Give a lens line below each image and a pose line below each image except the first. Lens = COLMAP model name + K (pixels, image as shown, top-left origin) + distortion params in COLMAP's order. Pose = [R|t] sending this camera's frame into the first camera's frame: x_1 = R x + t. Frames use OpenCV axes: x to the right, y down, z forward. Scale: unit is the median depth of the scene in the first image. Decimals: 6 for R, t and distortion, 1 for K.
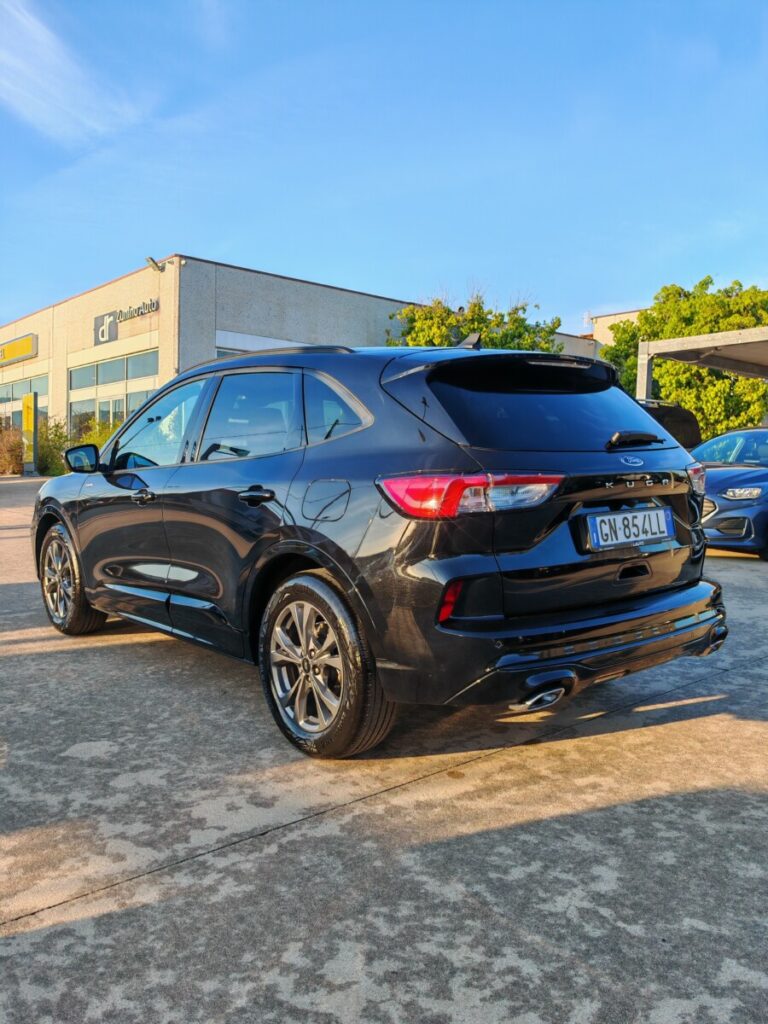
lens RADIAL K [[834.3, 0, 384.0], [0, 834.3, 512.0], [0, 0, 1]] dist [-0.007693, 0.007209]
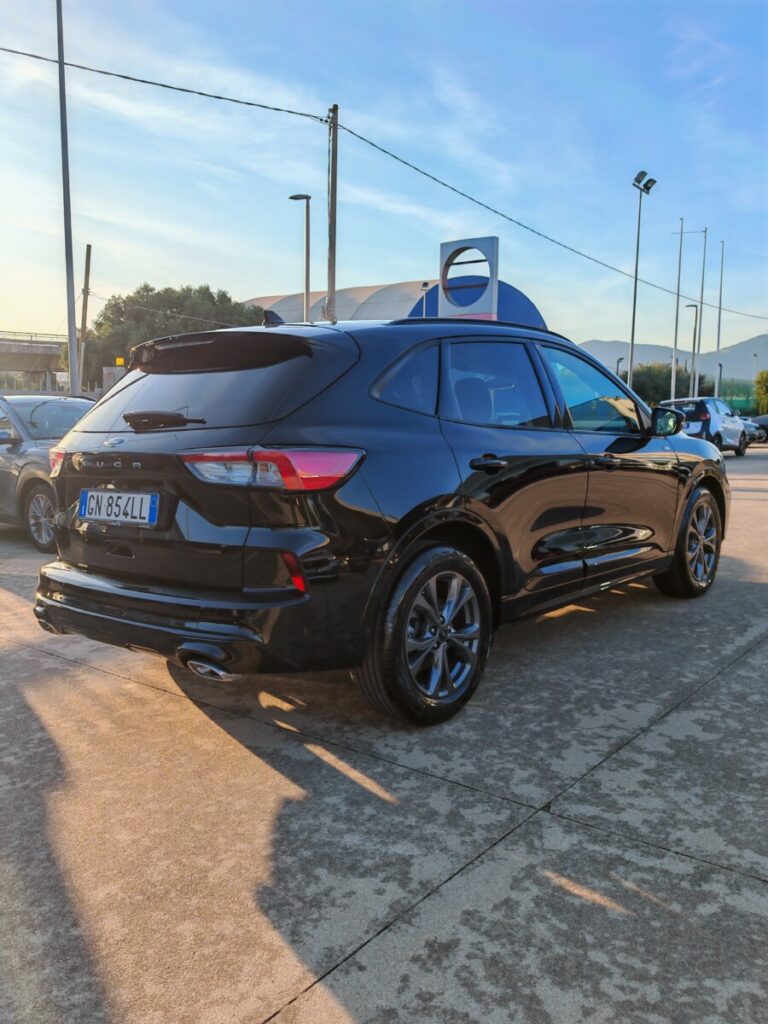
lens RADIAL K [[834.3, 0, 384.0], [0, 834.3, 512.0], [0, 0, 1]] dist [-0.007693, 0.007209]
pose [[0.173652, 0.108174, -0.978848, 1.088356], [-0.055089, 0.993460, 0.100015, -0.077170], [0.983265, 0.036556, 0.178475, 0.910434]]
